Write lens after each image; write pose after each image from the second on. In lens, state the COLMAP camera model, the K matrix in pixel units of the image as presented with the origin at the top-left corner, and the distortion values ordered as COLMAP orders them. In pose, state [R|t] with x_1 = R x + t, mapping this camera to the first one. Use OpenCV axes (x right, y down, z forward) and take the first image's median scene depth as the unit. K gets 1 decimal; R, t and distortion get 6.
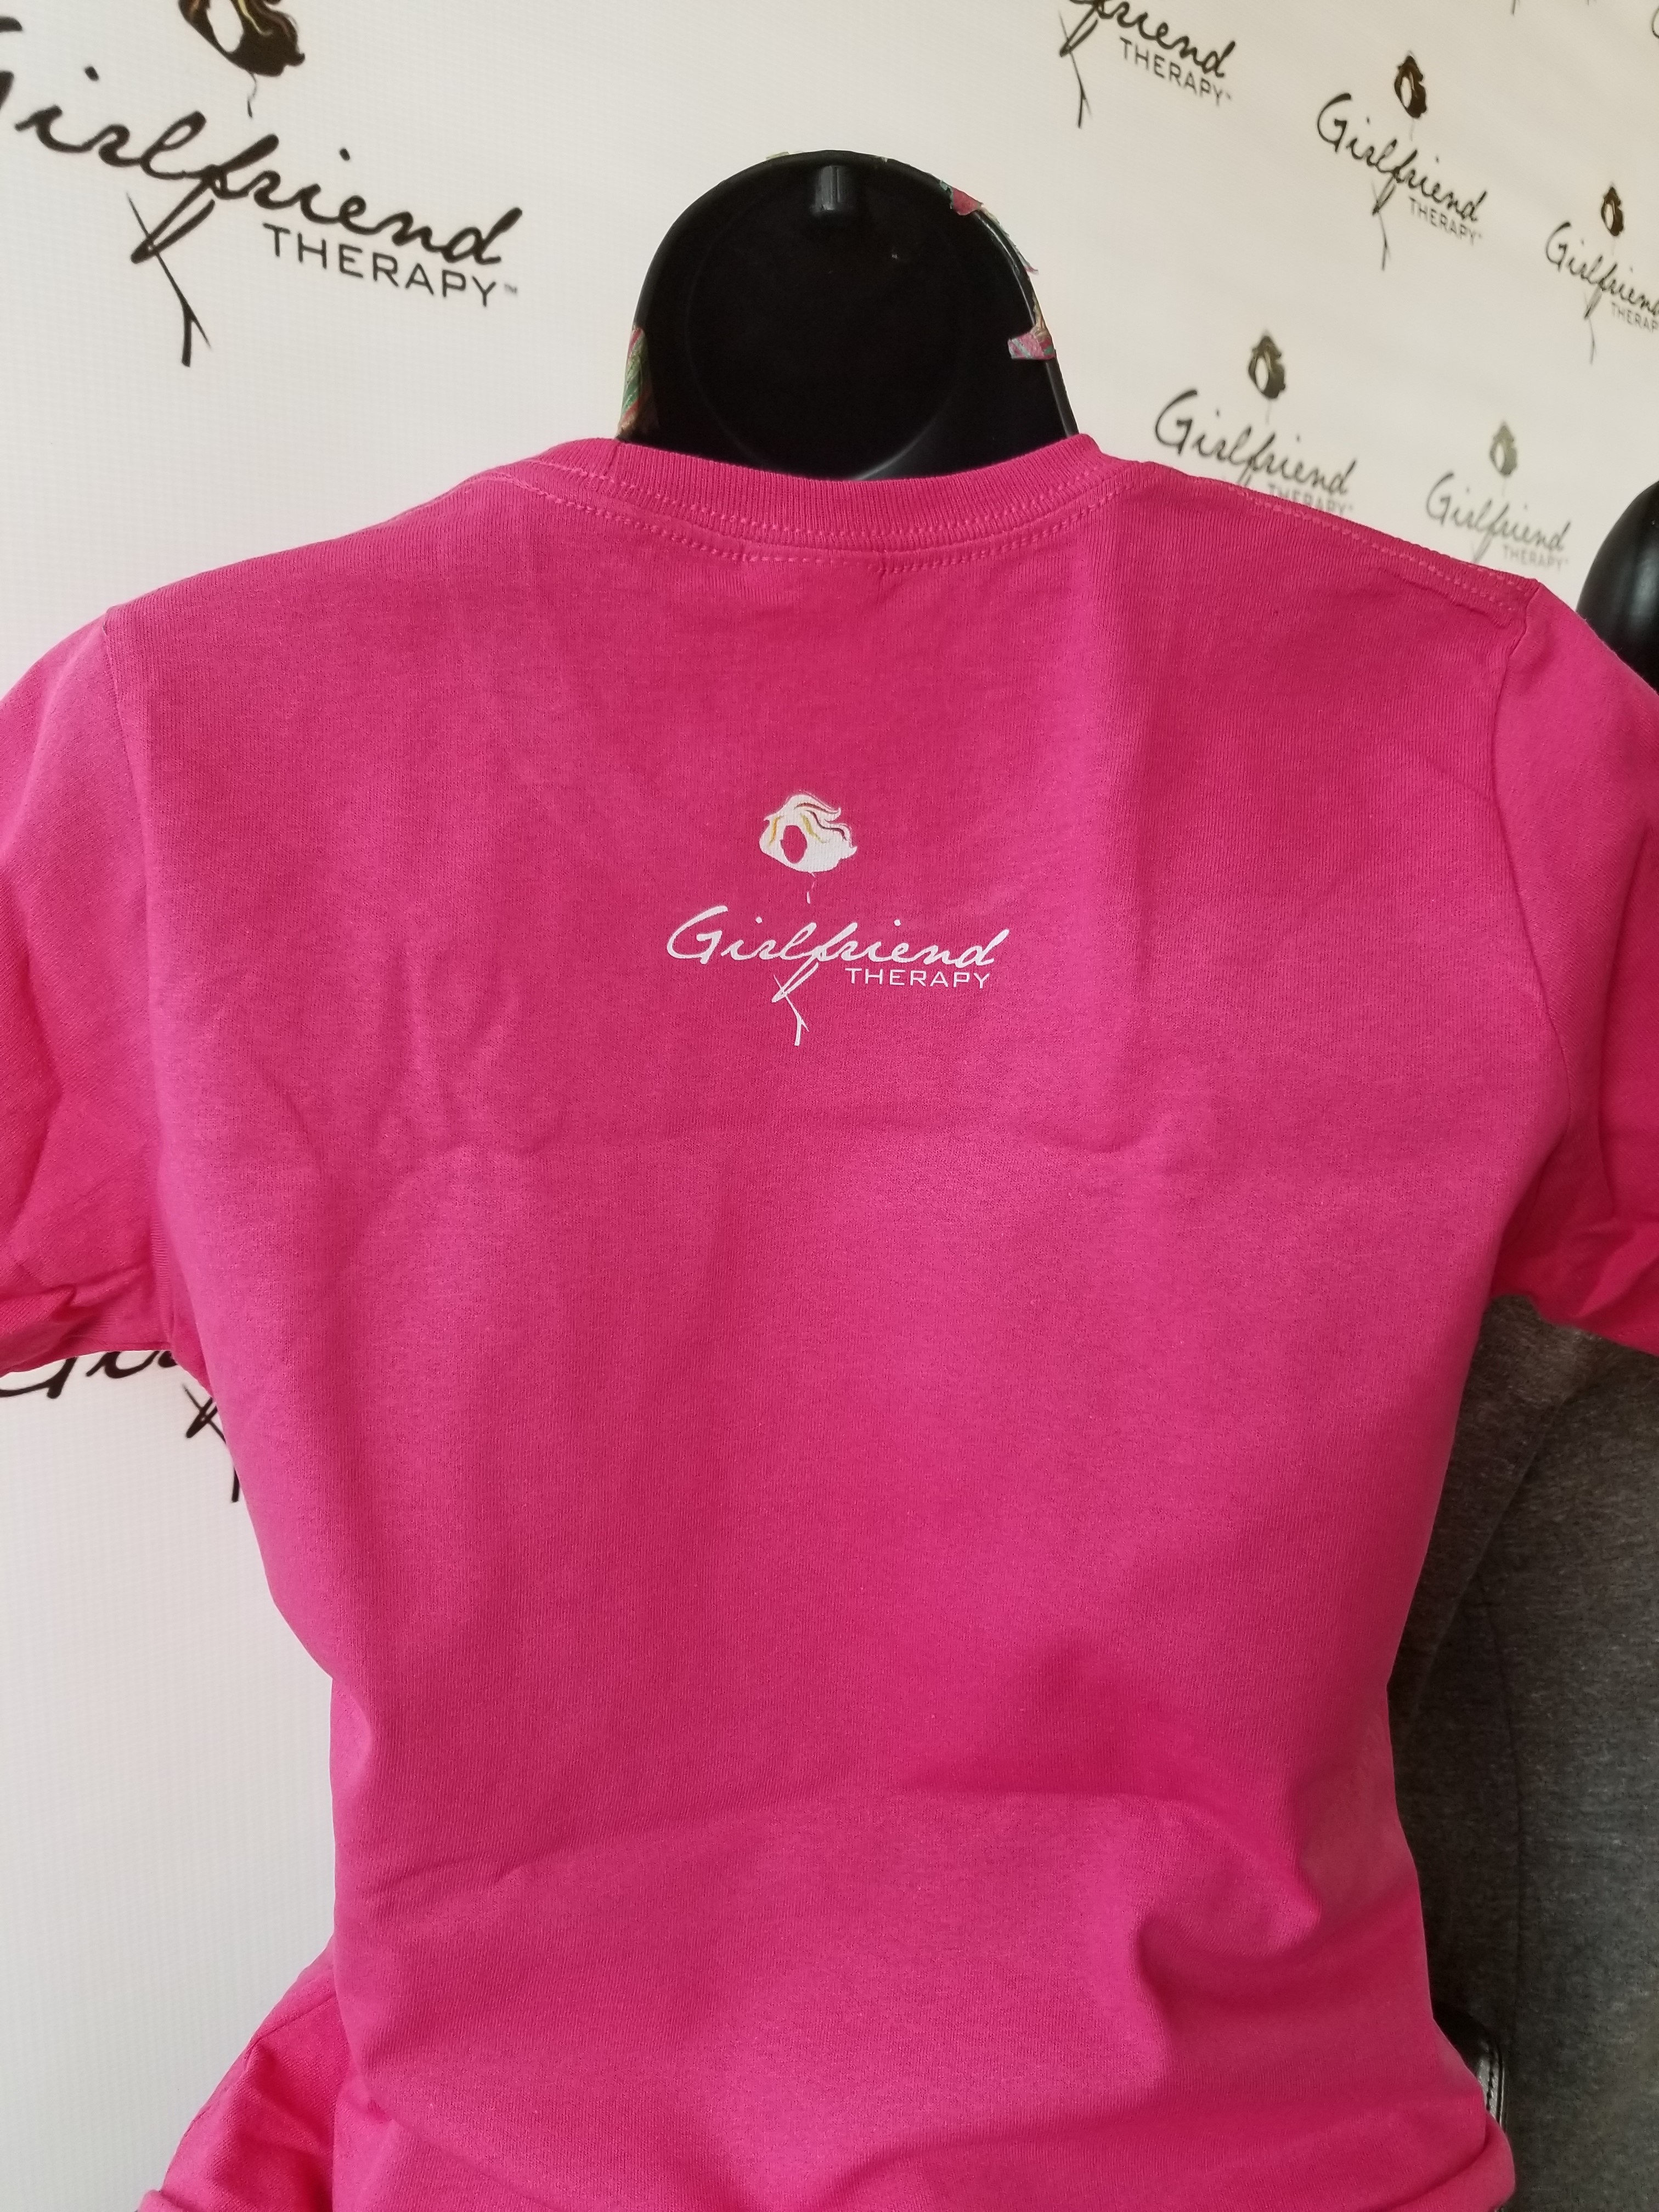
lens RADIAL K [[1772.8, 0, 901.0], [0, 1772.8, 1147.9], [0, 0, 1]] dist [-0.045680, 0.004613]
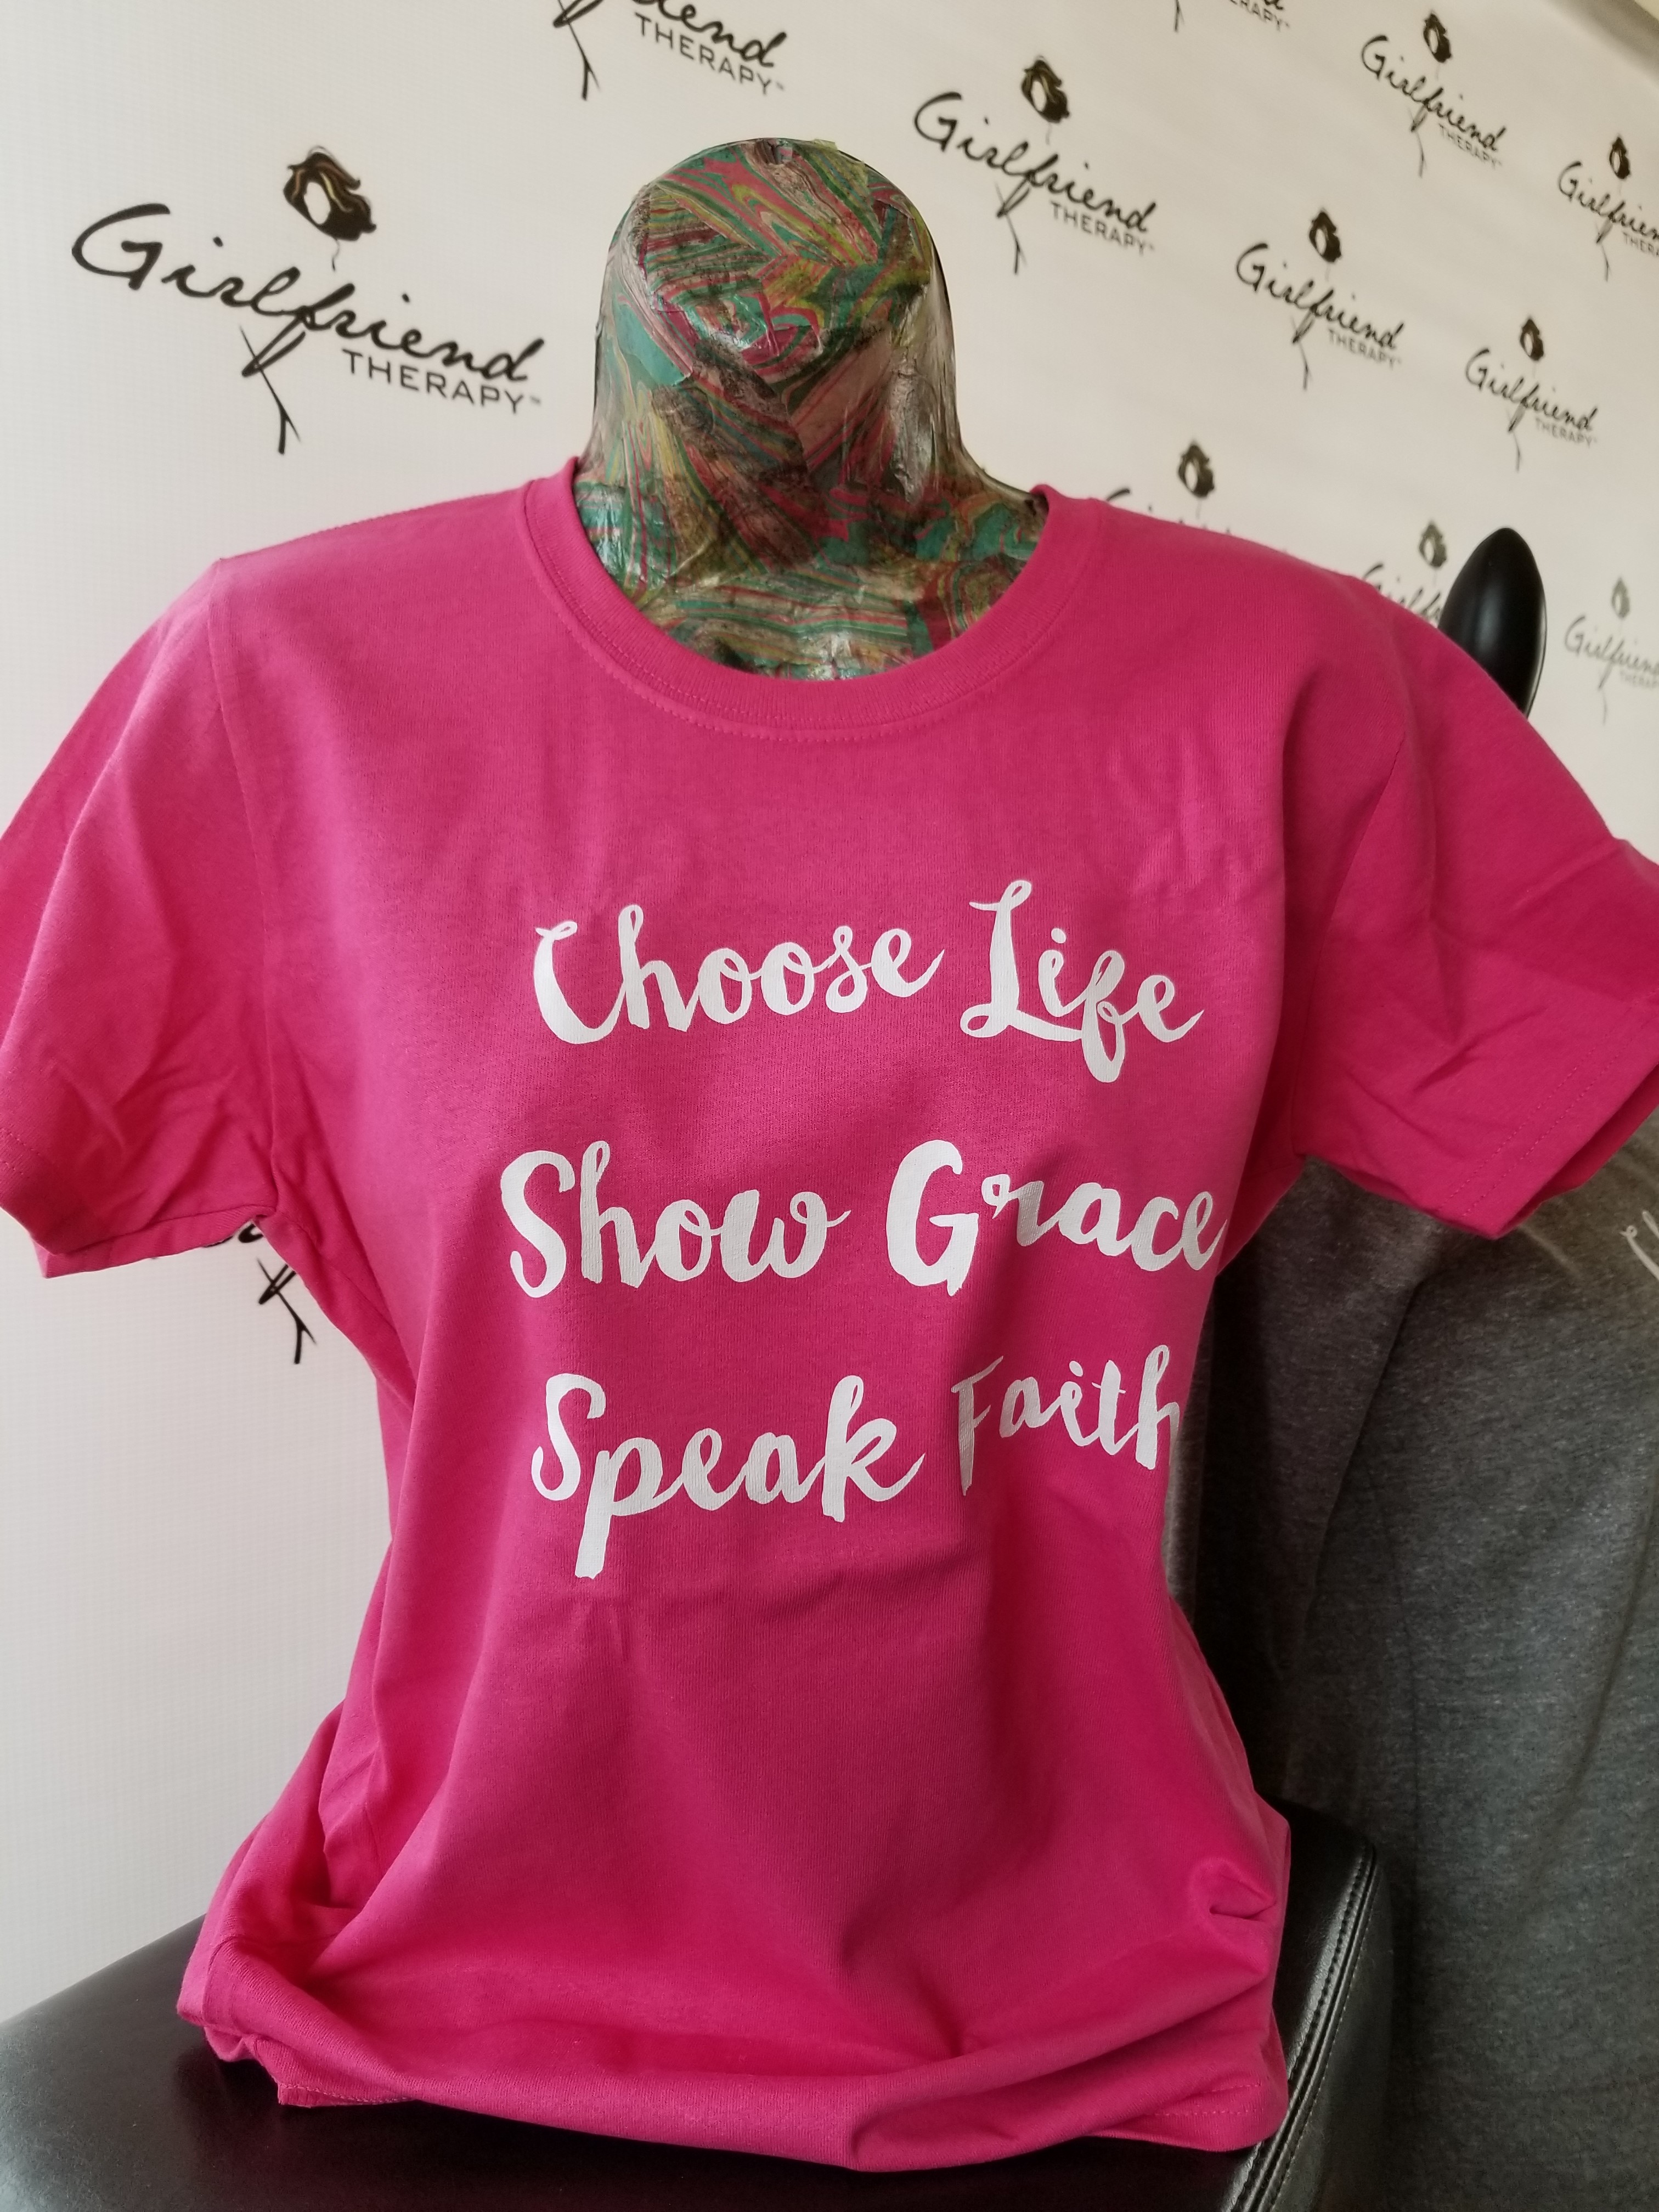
lens RADIAL K [[1772.8, 0, 867.6], [0, 1772.8, 1108.3], [0, 0, 1]] dist [-0.045680, 0.004613]
pose [[0.998451, -0.009453, -0.054823, 0.073818], [0.003590, 0.994352, -0.106070, 0.138863], [0.055516, 0.105709, 0.992846, -0.174763]]
